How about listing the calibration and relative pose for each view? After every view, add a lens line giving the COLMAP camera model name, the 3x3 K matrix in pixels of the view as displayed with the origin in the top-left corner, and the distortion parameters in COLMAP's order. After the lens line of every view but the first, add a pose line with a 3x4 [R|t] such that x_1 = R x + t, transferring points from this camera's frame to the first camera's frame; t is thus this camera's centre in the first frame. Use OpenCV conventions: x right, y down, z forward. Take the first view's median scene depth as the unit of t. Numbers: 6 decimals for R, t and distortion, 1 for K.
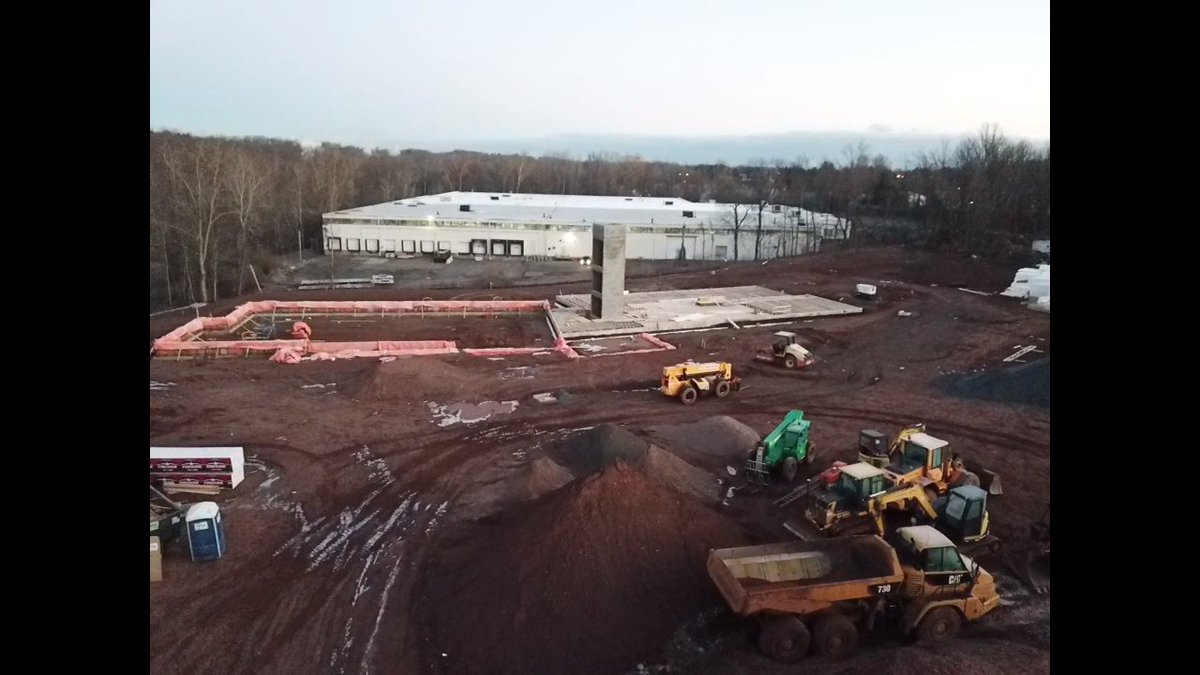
lens RADIAL K [[690.7, 0, 596.1], [0, 690.7, 340.3], [0, 0, 1]] dist [0.001407, 0.001247]
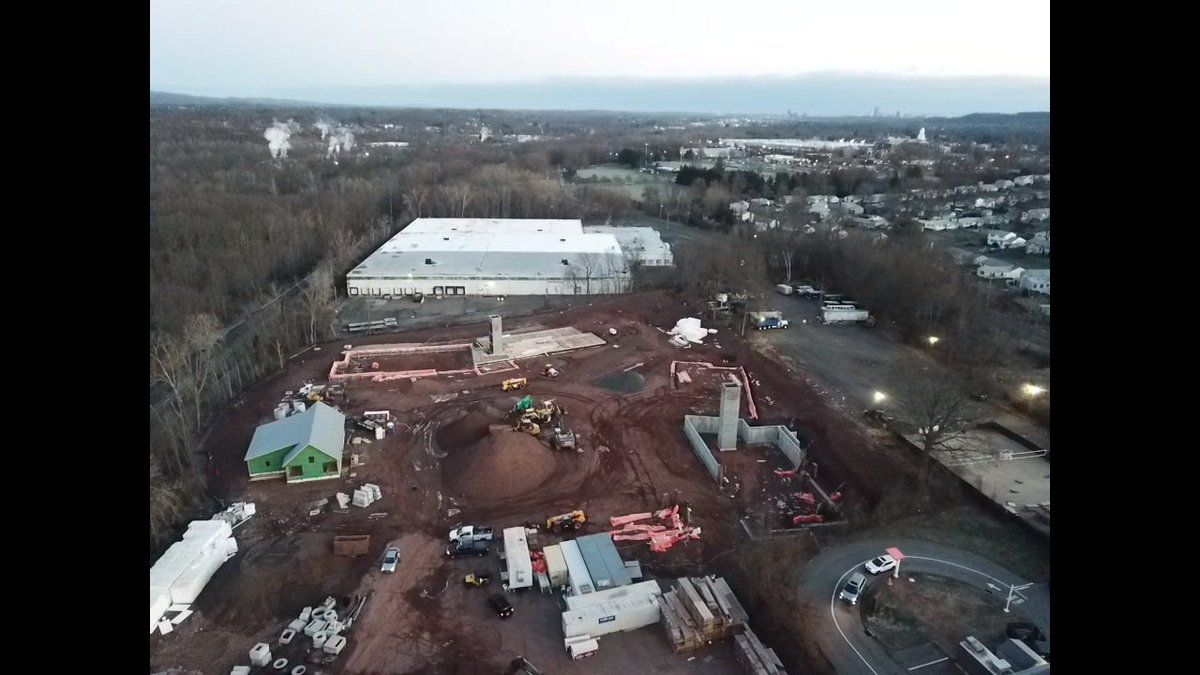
lens RADIAL K [[690.7, 0, 599.8], [0, 690.7, 336.0], [0, 0, 1]] dist [0.001407, 0.001247]
pose [[0.997461, -0.033956, 0.062591, 0.313145], [0.029551, 0.997109, 0.070008, -0.338474], [-0.064787, -0.067981, 0.995581, -1.970787]]
